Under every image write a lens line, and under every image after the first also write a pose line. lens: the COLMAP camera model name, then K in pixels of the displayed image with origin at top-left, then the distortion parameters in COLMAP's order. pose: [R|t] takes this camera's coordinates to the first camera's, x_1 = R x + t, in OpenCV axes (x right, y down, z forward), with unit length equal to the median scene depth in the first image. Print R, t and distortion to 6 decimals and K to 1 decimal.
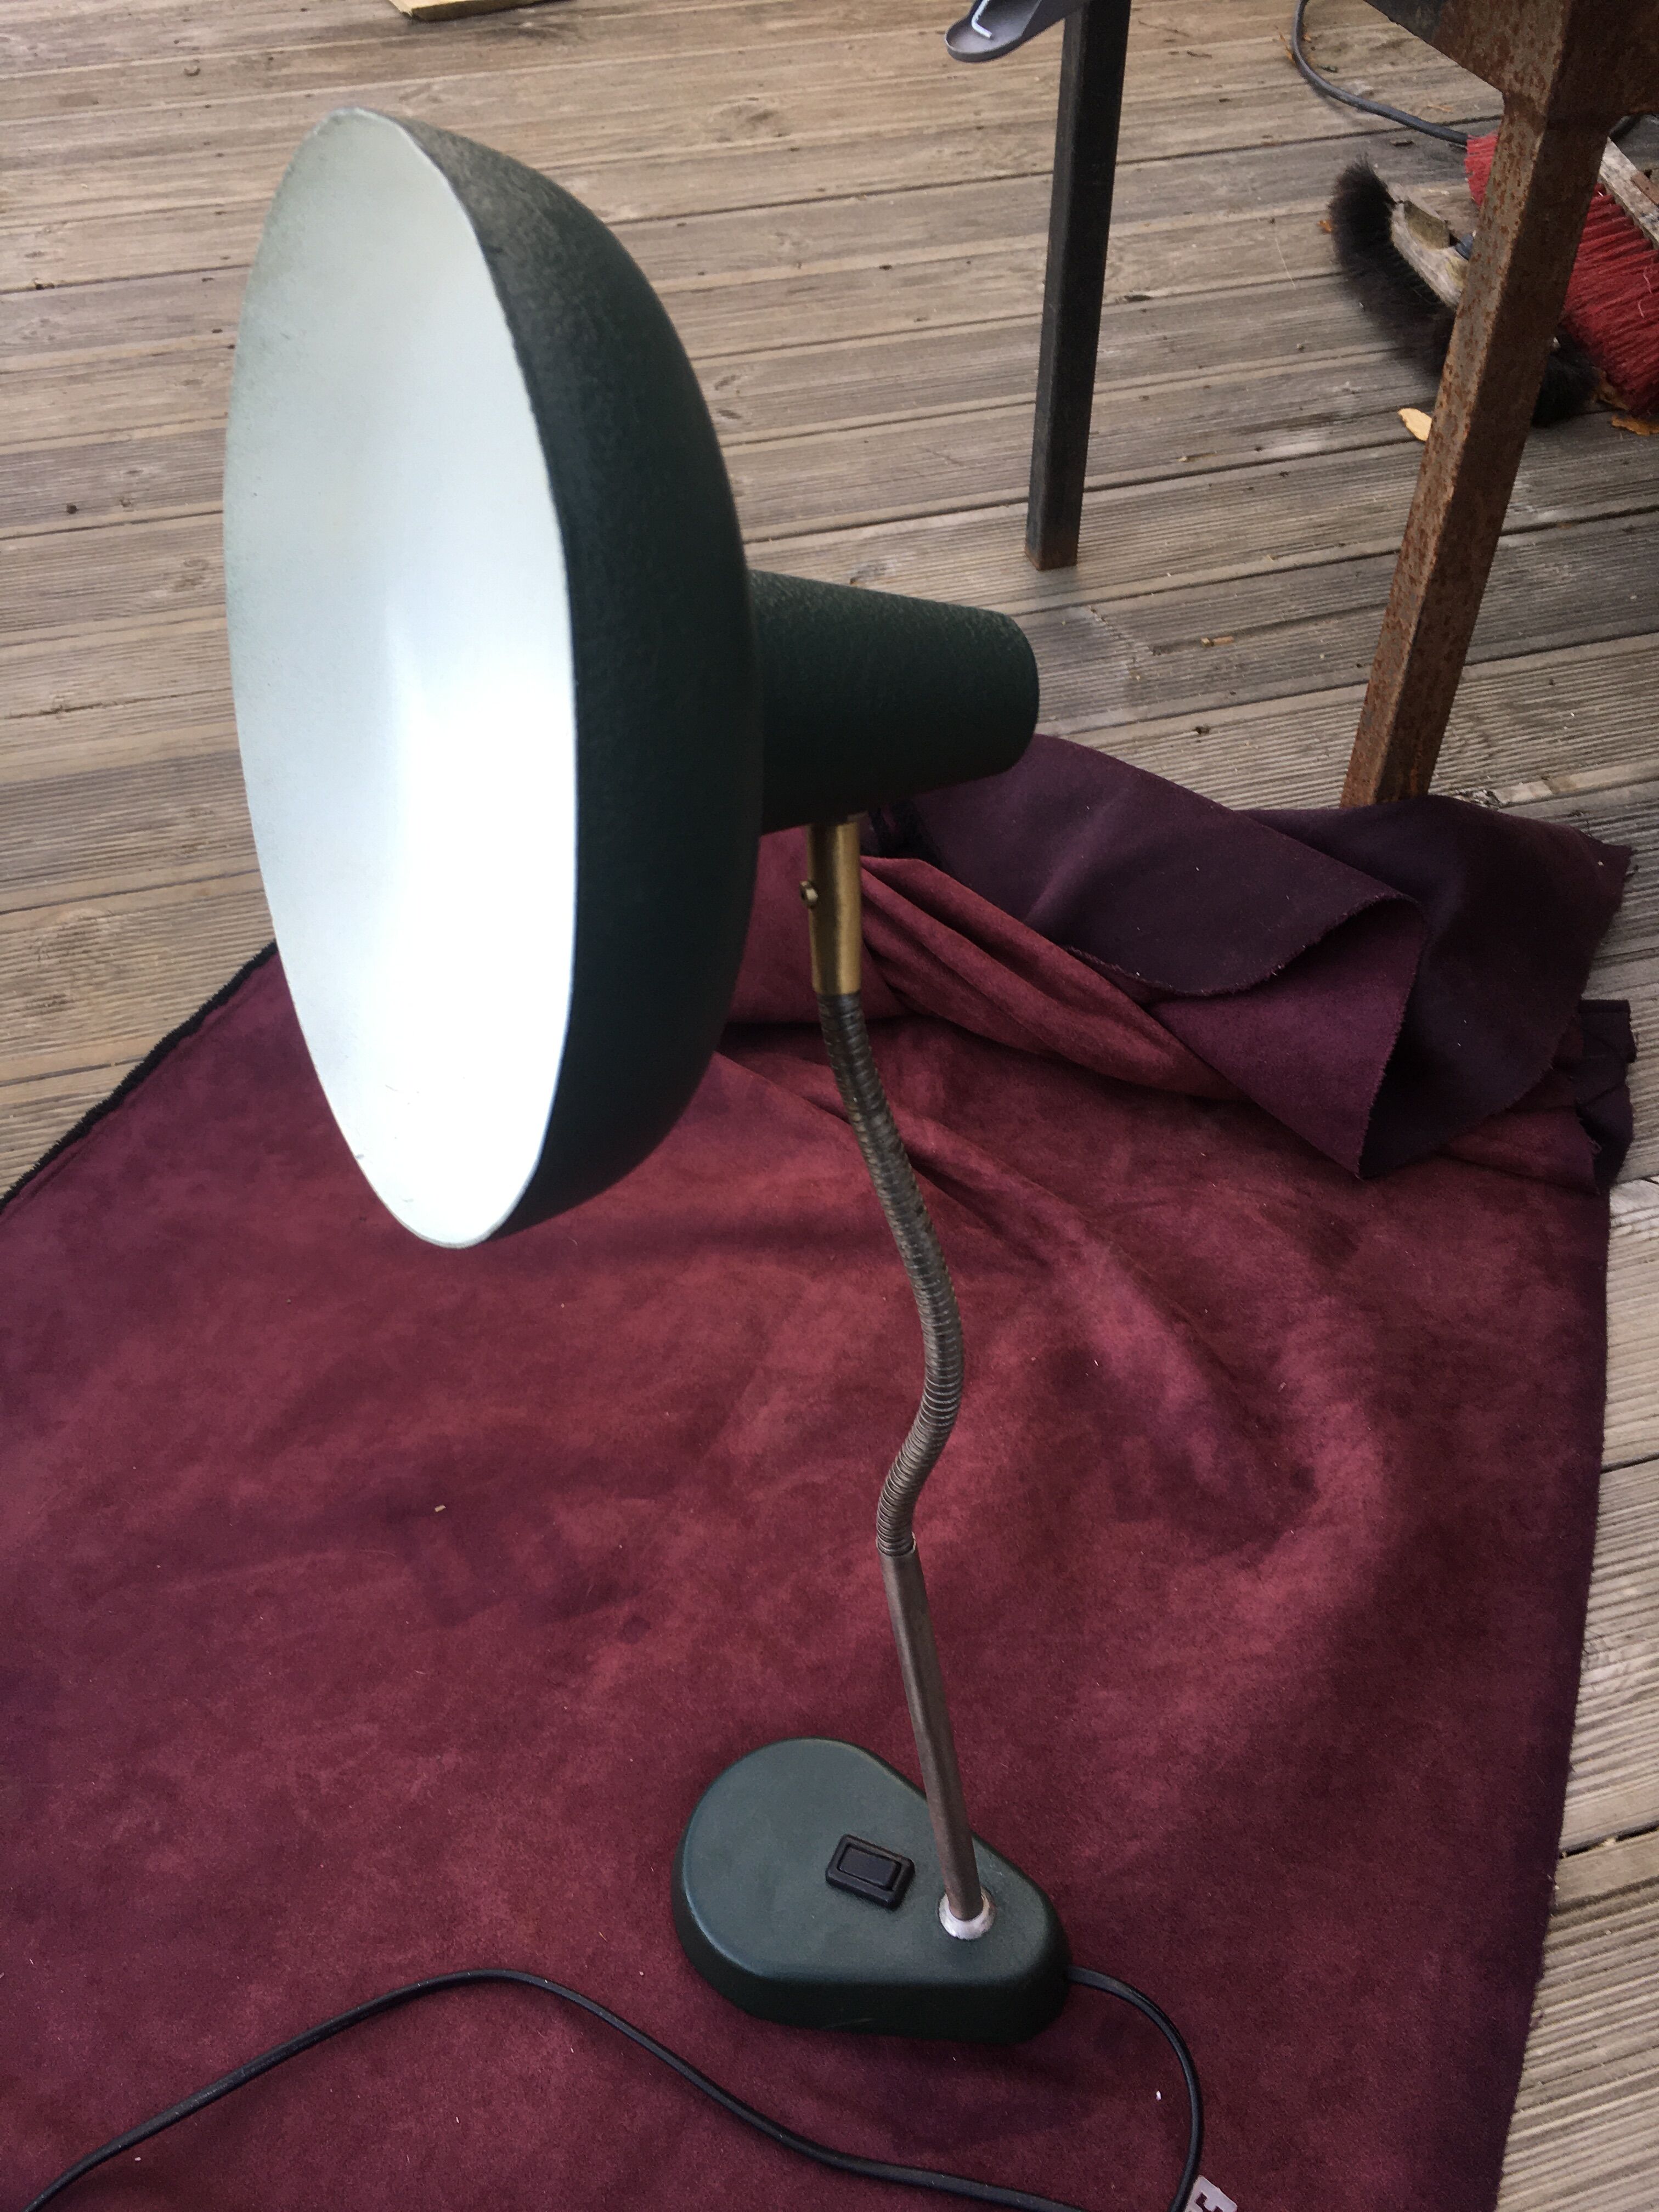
lens RADIAL K [[1888.1, 0, 842.2], [0, 1888.1, 1087.6], [0, 0, 1]] dist [0.087893, -0.136932]
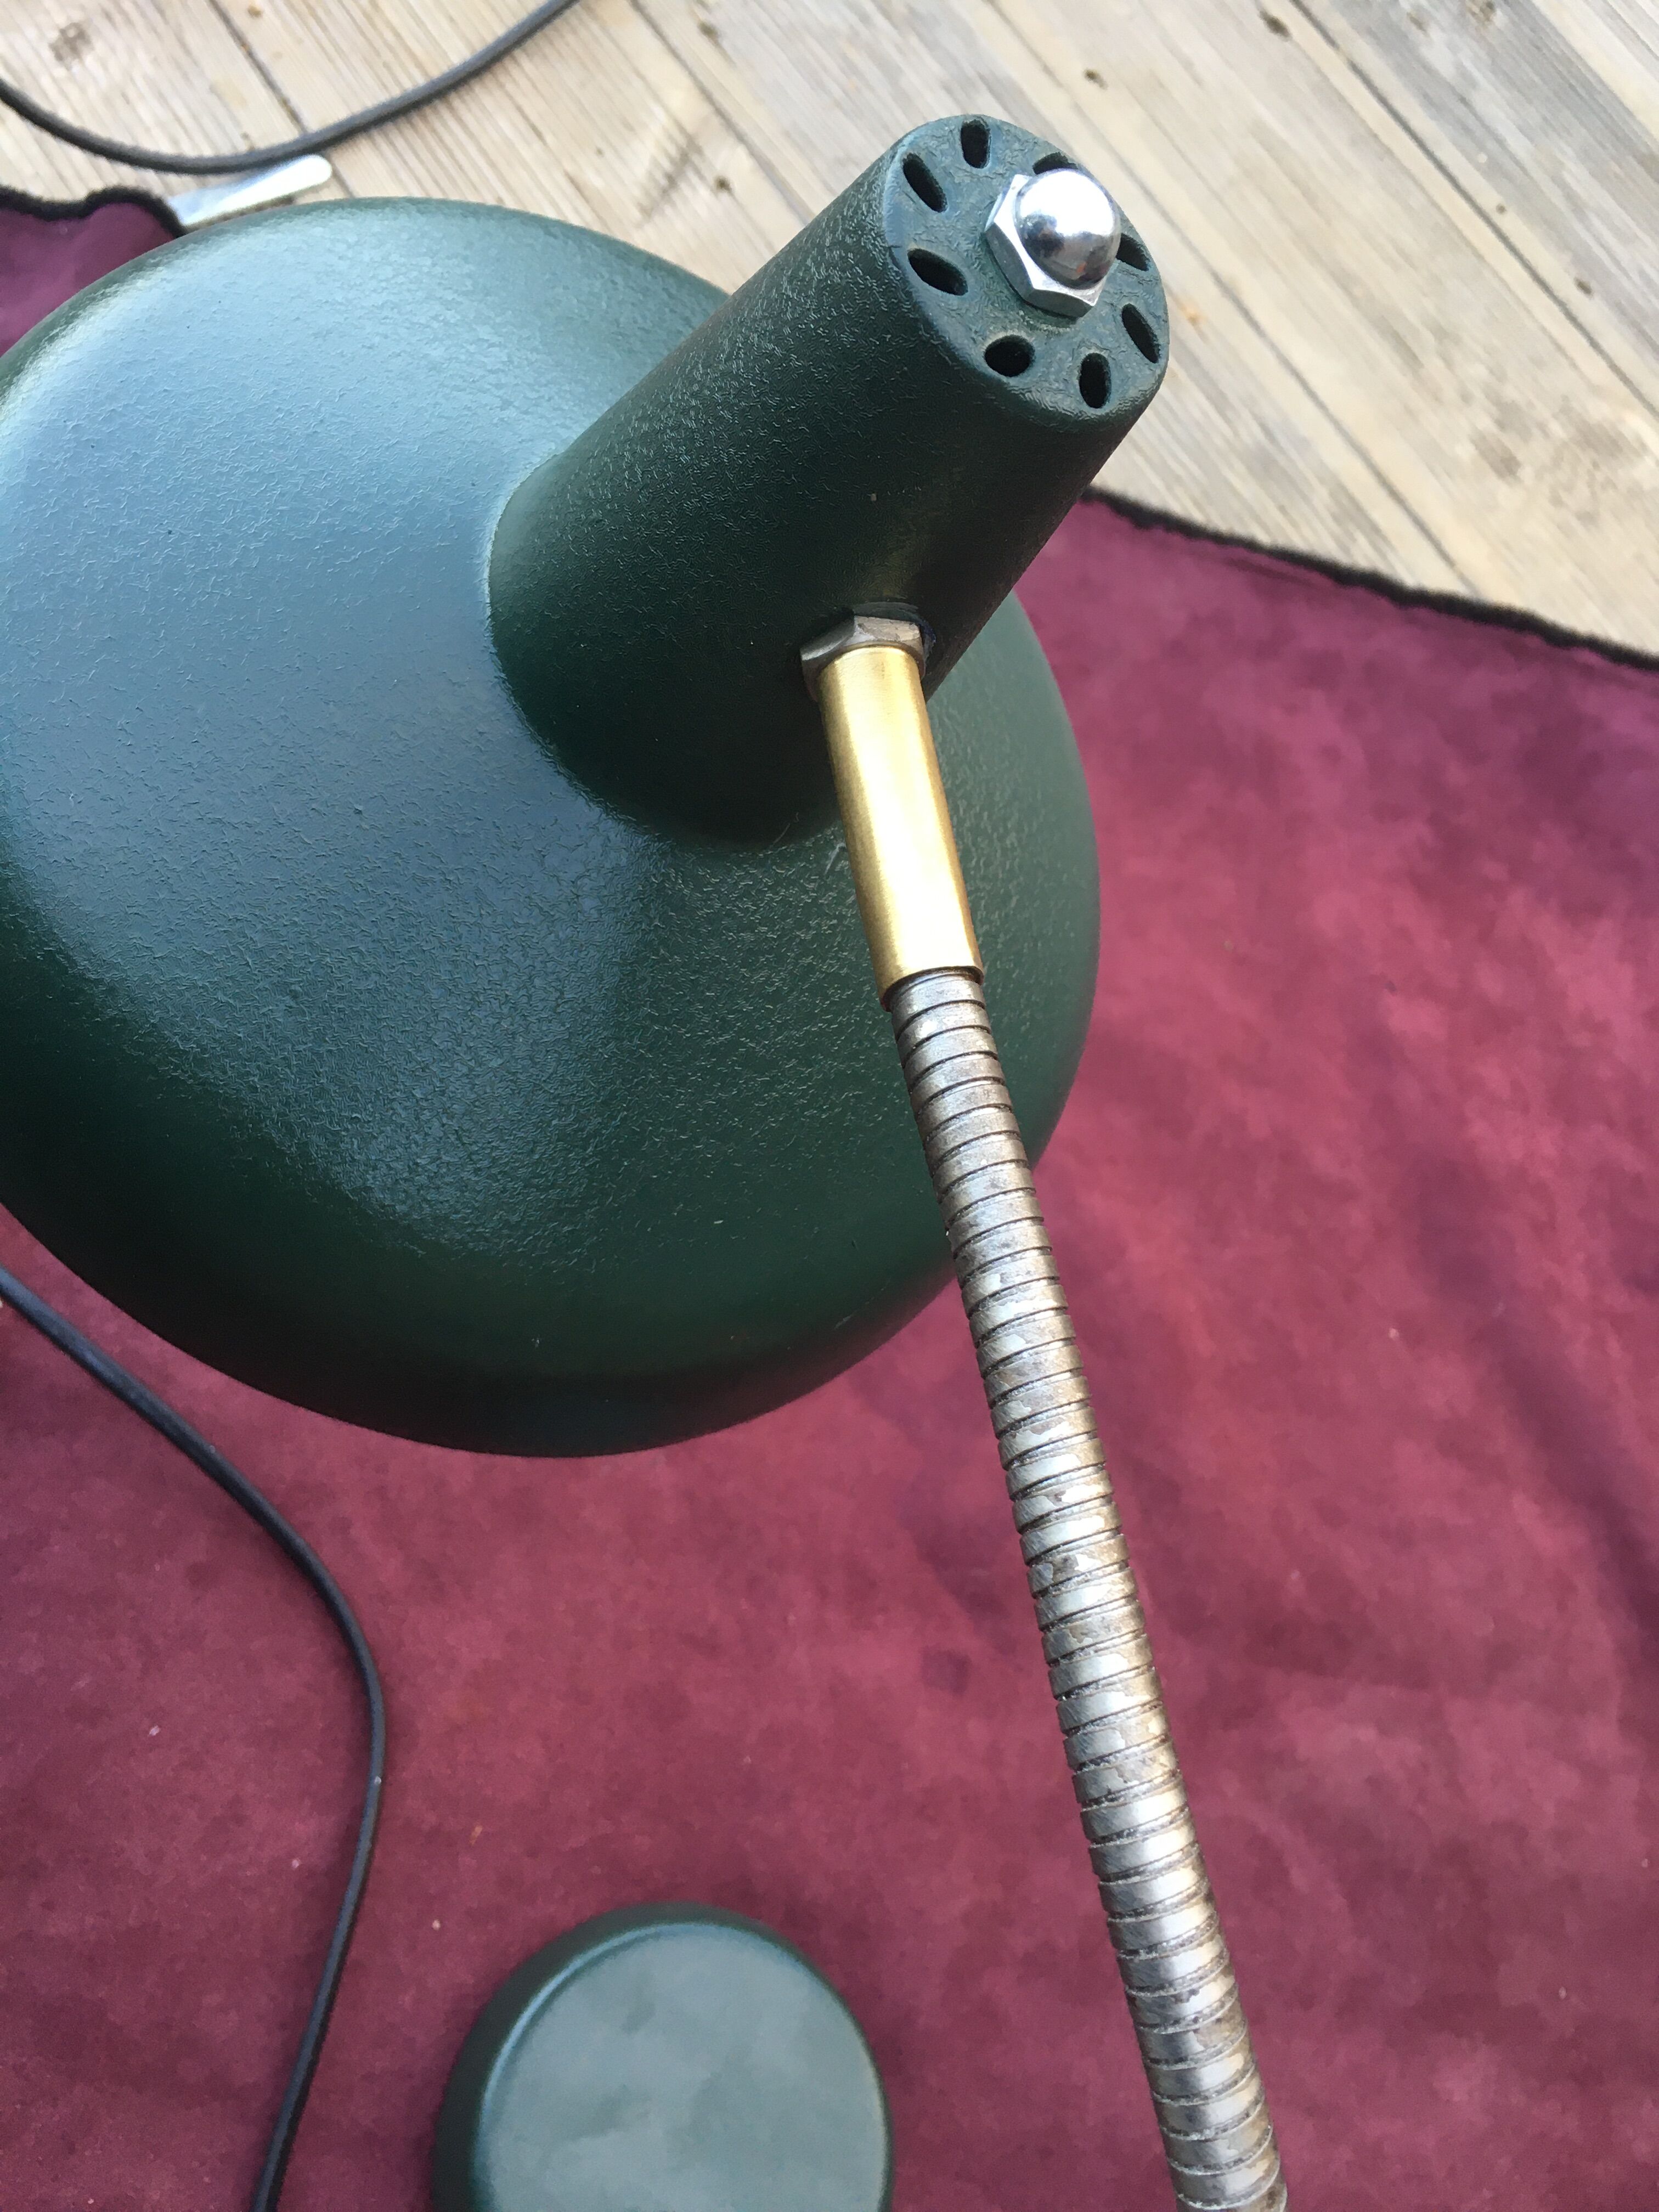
lens RADIAL K [[1888.1, 0, 842.2], [0, 1888.1, 1087.6], [0, 0, 1]] dist [0.087893, -0.136932]
pose [[0.328465, 0.894773, -0.302478, -0.090361], [-0.840268, 0.423074, 0.339054, 0.021840], [0.431347, 0.142795, 0.890814, 0.359543]]
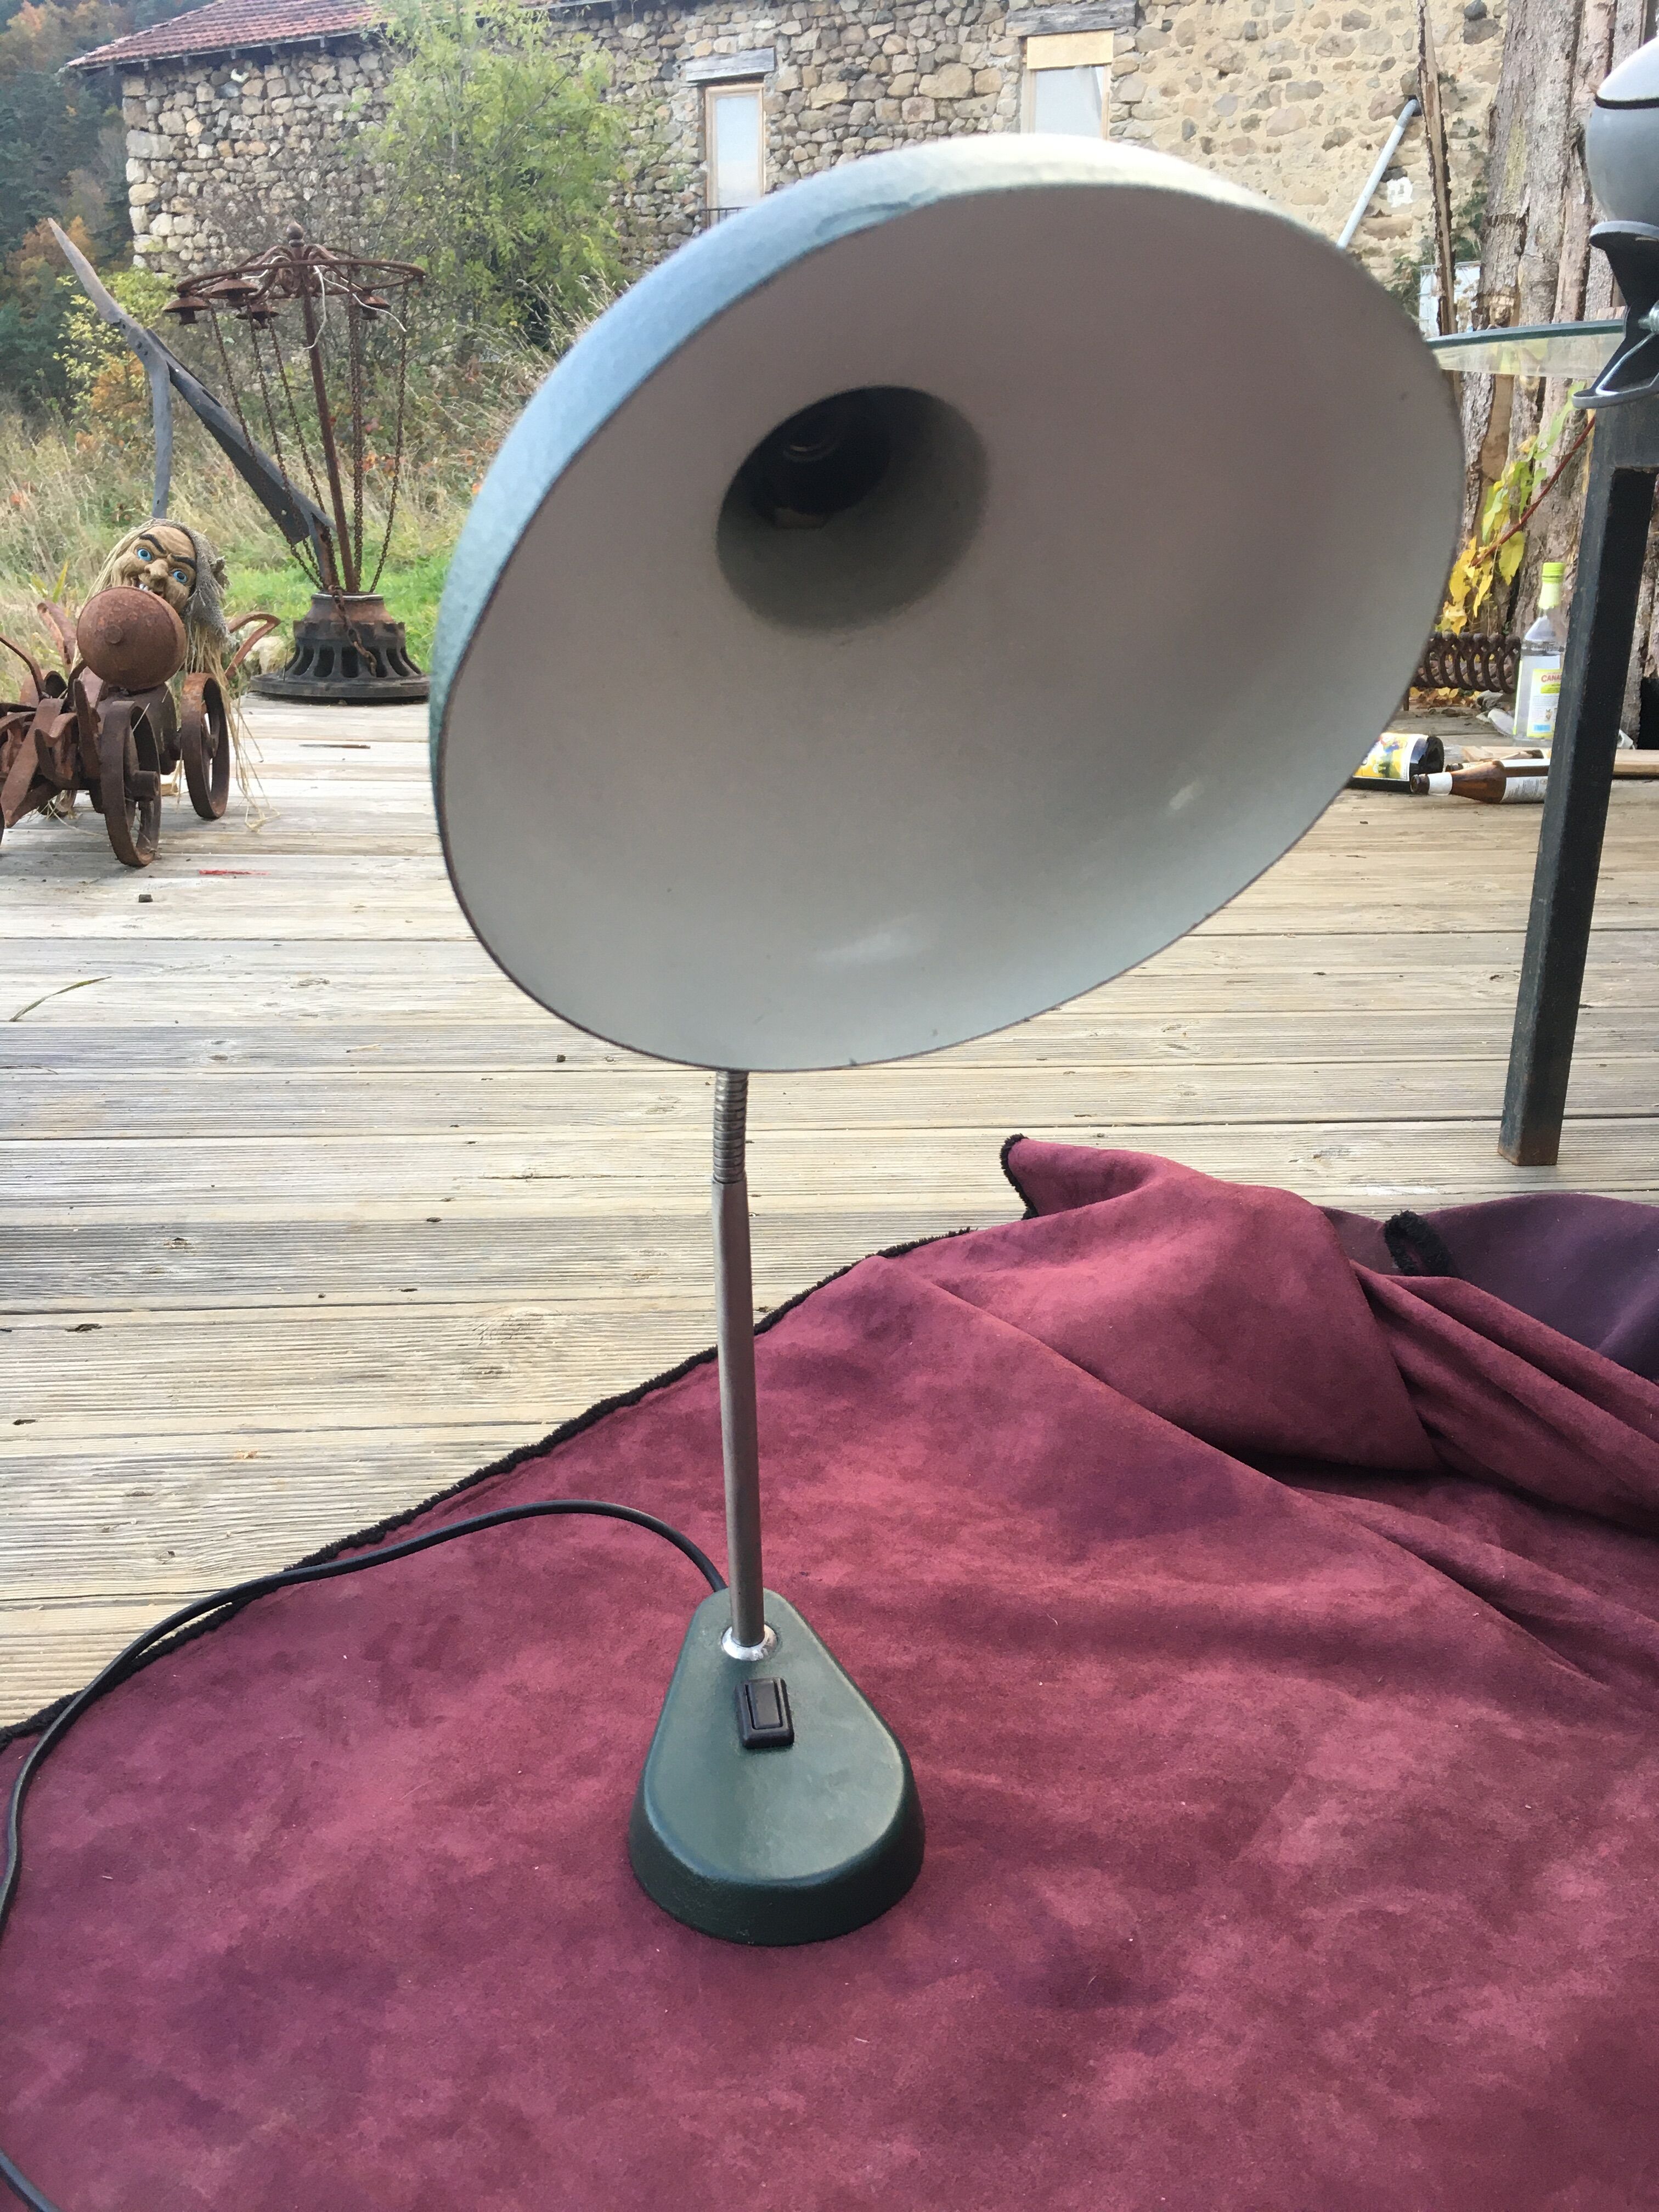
lens RADIAL K [[1888.1, 0, 842.2], [0, 1888.1, 1087.6], [0, 0, 1]] dist [0.087893, -0.136932]
pose [[0.983809, 0.072054, -0.164100, -0.116241], [-0.140676, 0.877771, -0.457961, 0.276735], [0.111044, 0.473630, 0.873695, 0.160057]]
